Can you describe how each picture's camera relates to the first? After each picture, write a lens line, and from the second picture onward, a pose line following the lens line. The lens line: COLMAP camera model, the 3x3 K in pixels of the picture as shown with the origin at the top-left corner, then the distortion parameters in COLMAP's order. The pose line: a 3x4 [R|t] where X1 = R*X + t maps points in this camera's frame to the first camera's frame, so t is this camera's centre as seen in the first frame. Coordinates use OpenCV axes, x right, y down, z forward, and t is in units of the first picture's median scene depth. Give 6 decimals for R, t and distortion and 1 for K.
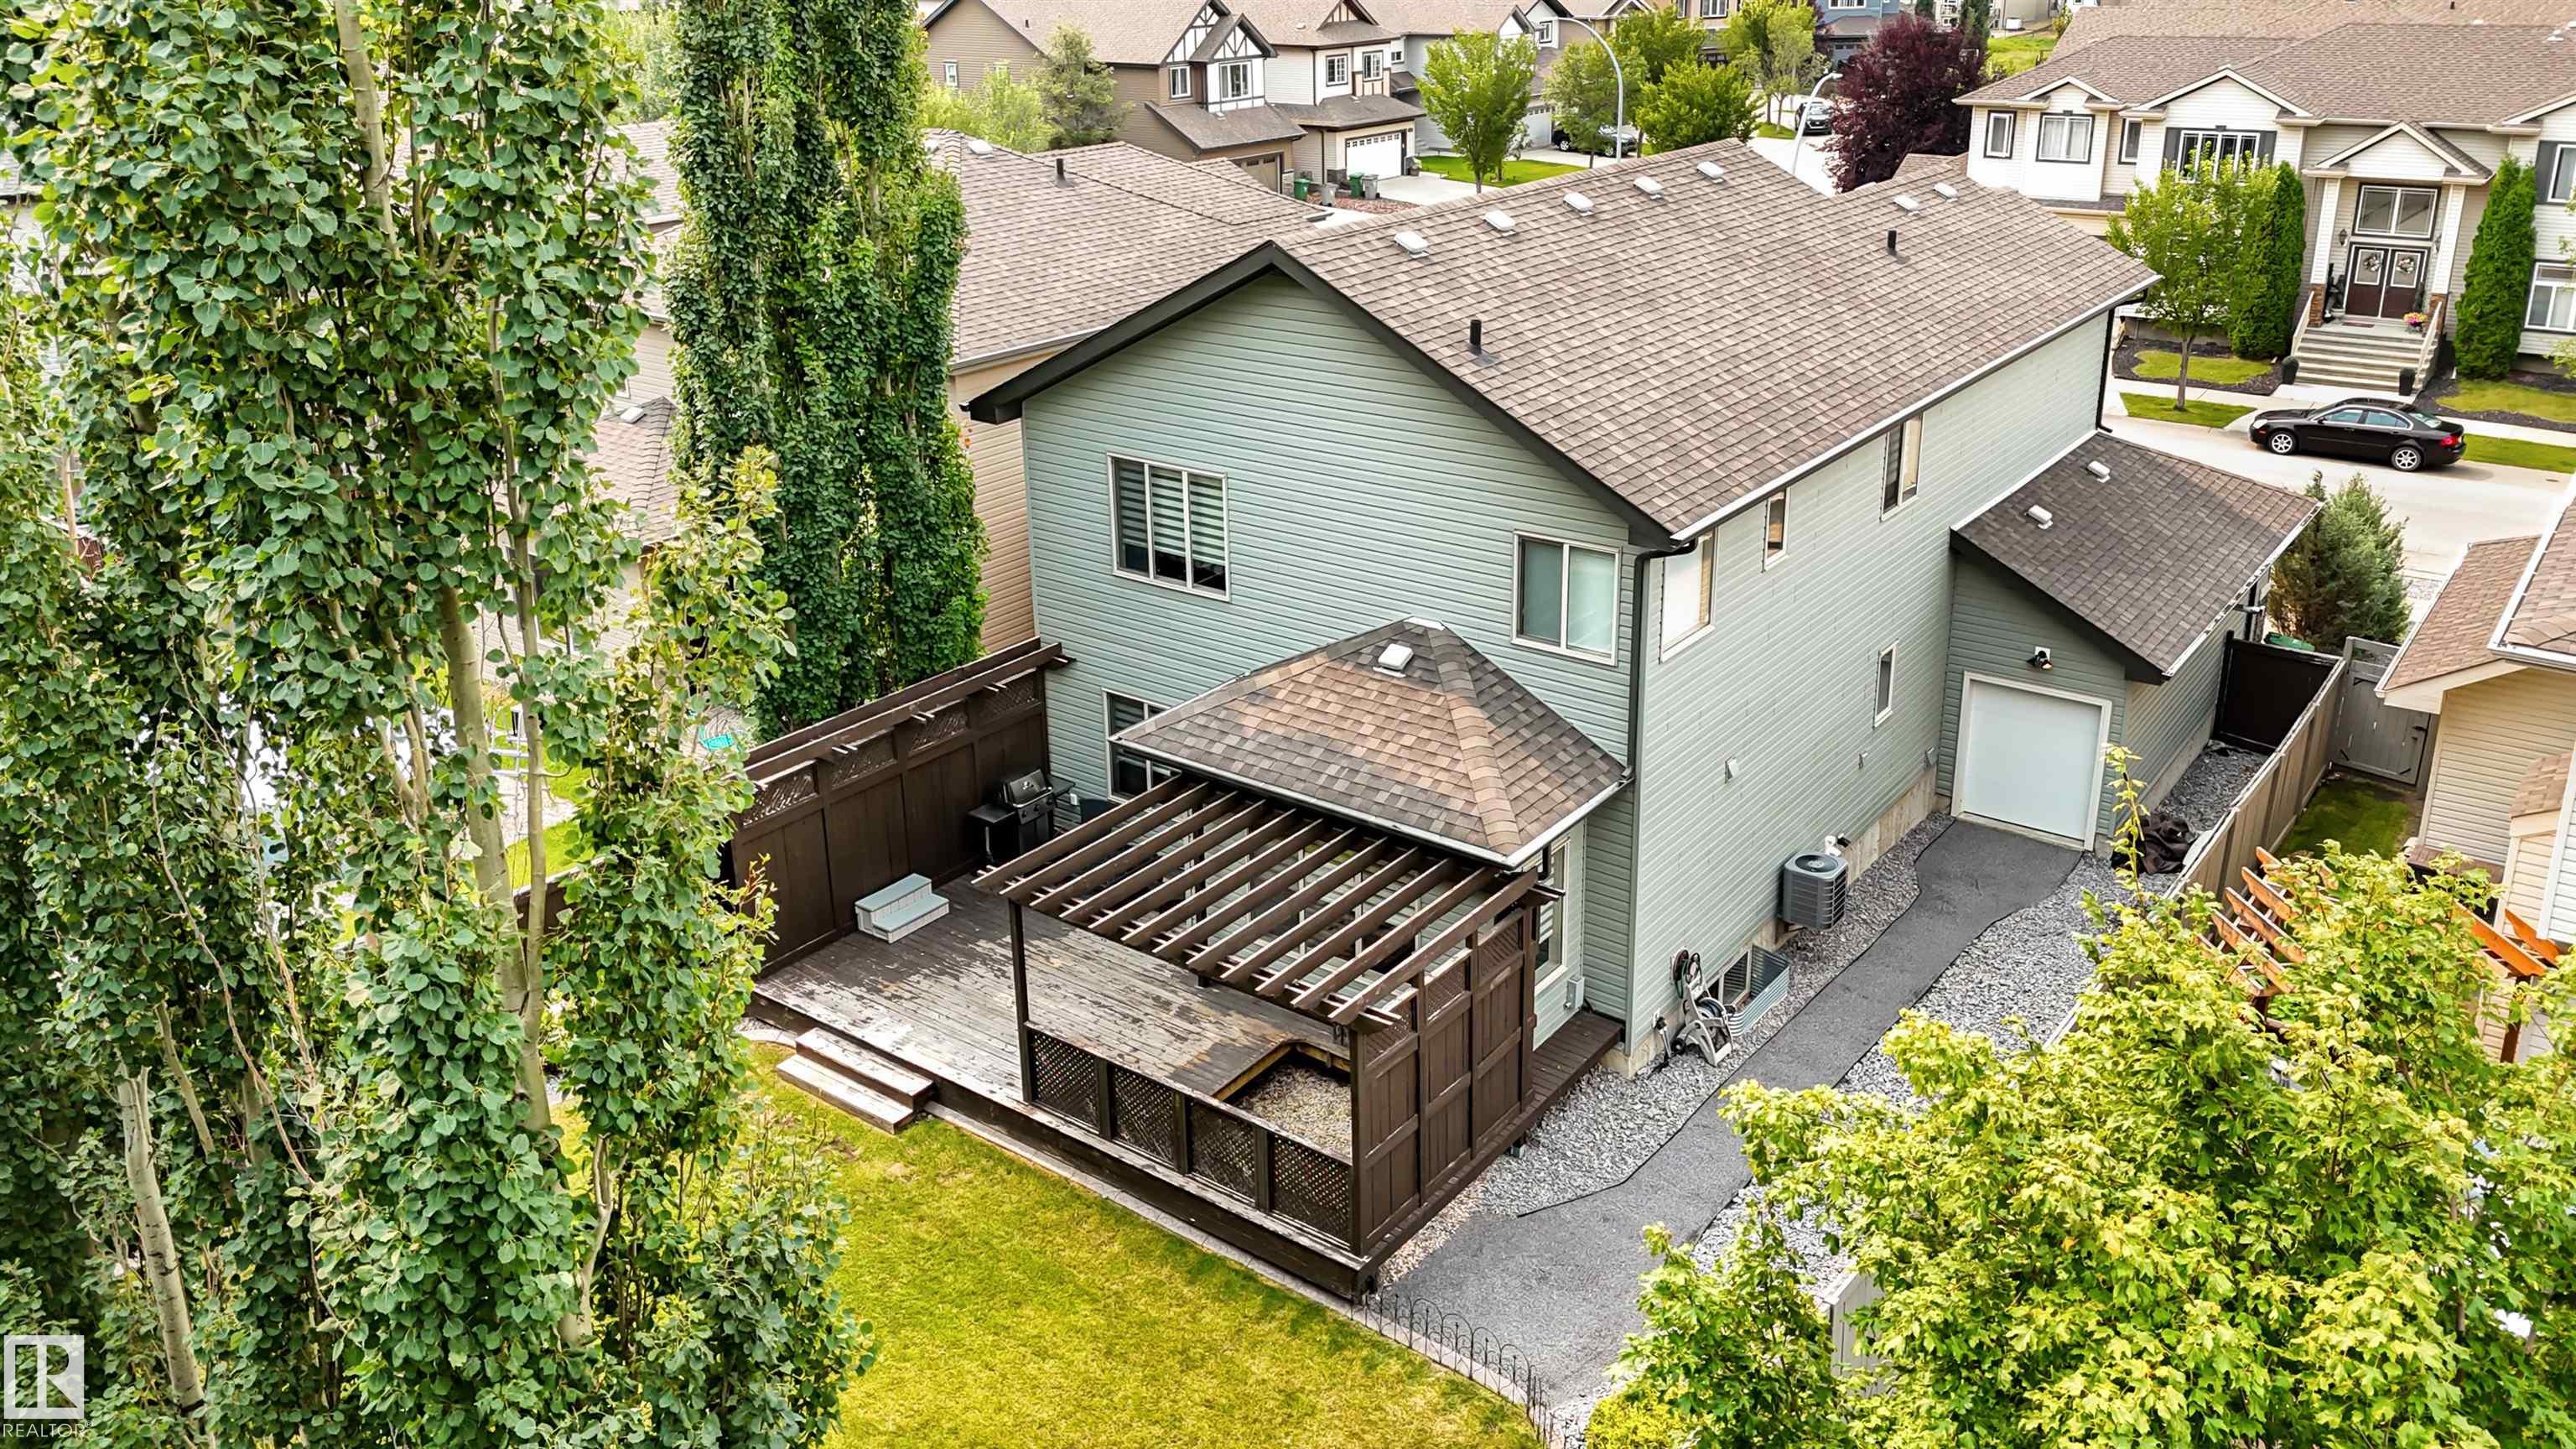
lens RADIAL K [[1923.6, 0, 1288.0], [0, 1923.6, 724.5], [0, 0, 1]] dist [-0.001779, -0.001882]
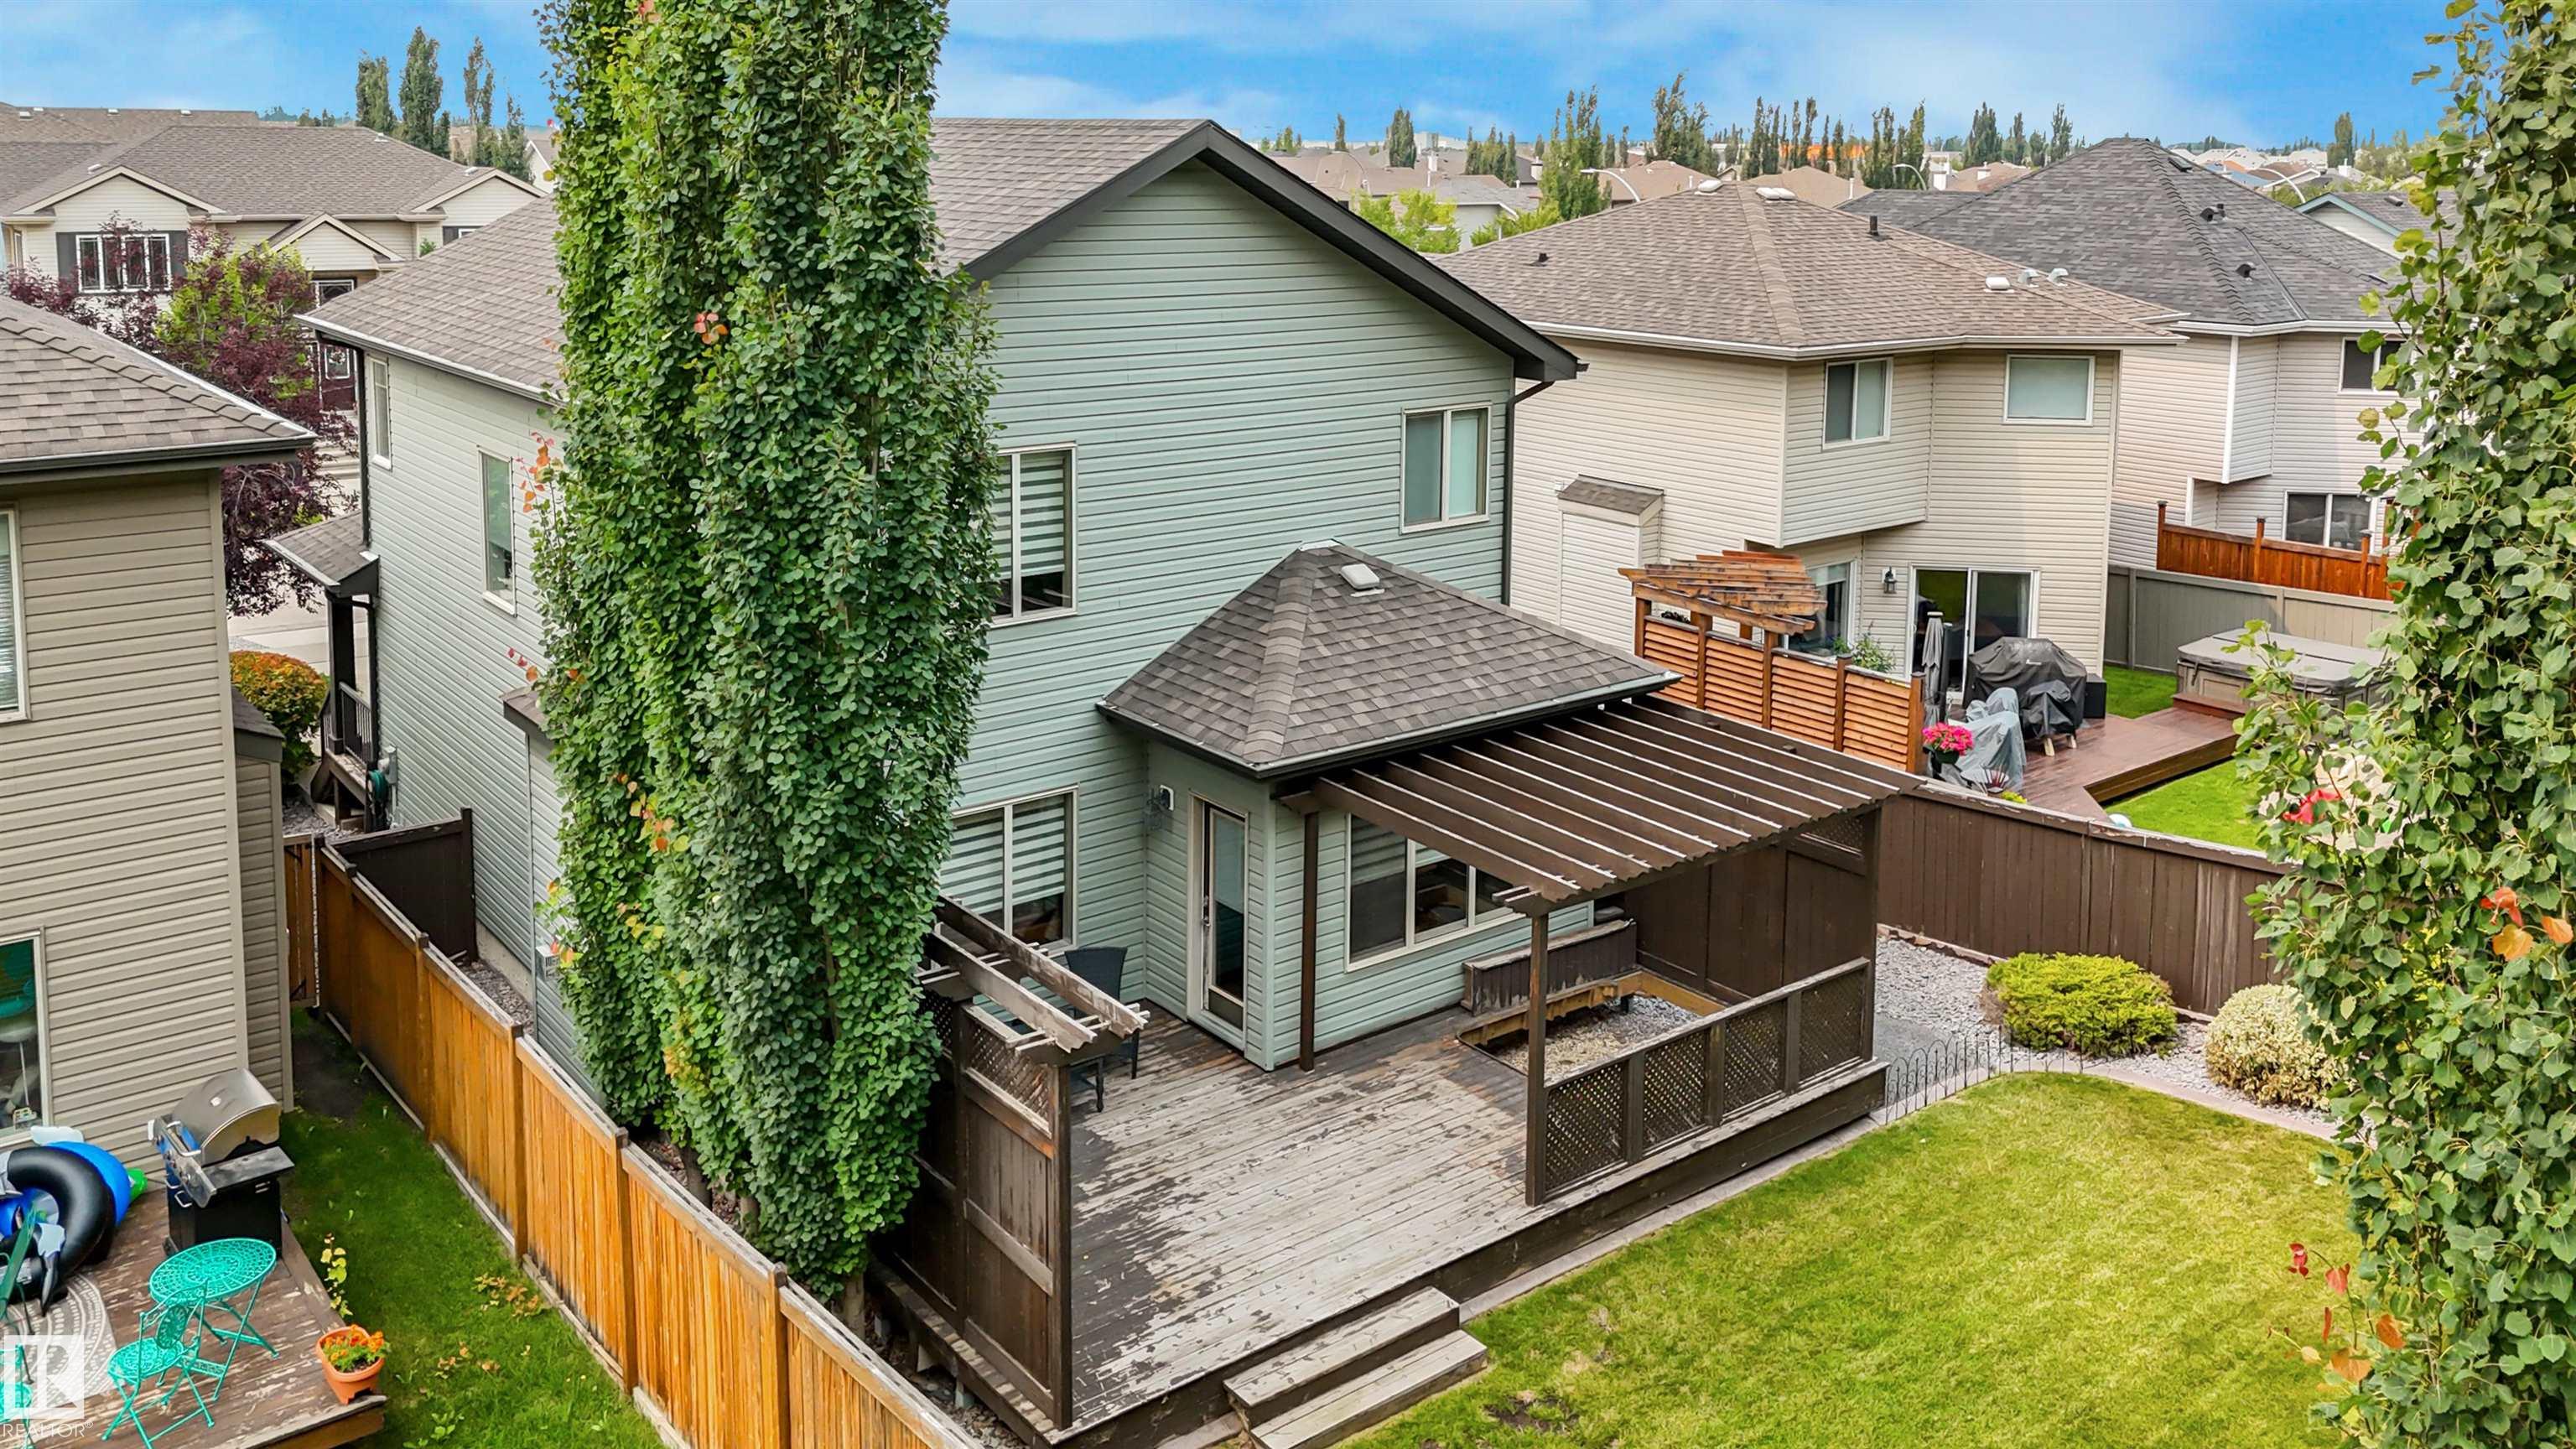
lens RADIAL K [[1923.6, 0, 1288.0], [0, 1923.6, 724.5], [0, 0, 1]] dist [-0.001779, -0.001882]
pose [[0.247433, -0.254481, 0.934888, -0.795037], [0.351593, 0.922704, 0.158110, -0.125051], [-0.902862, 0.289579, 0.317782, 0.782336]]
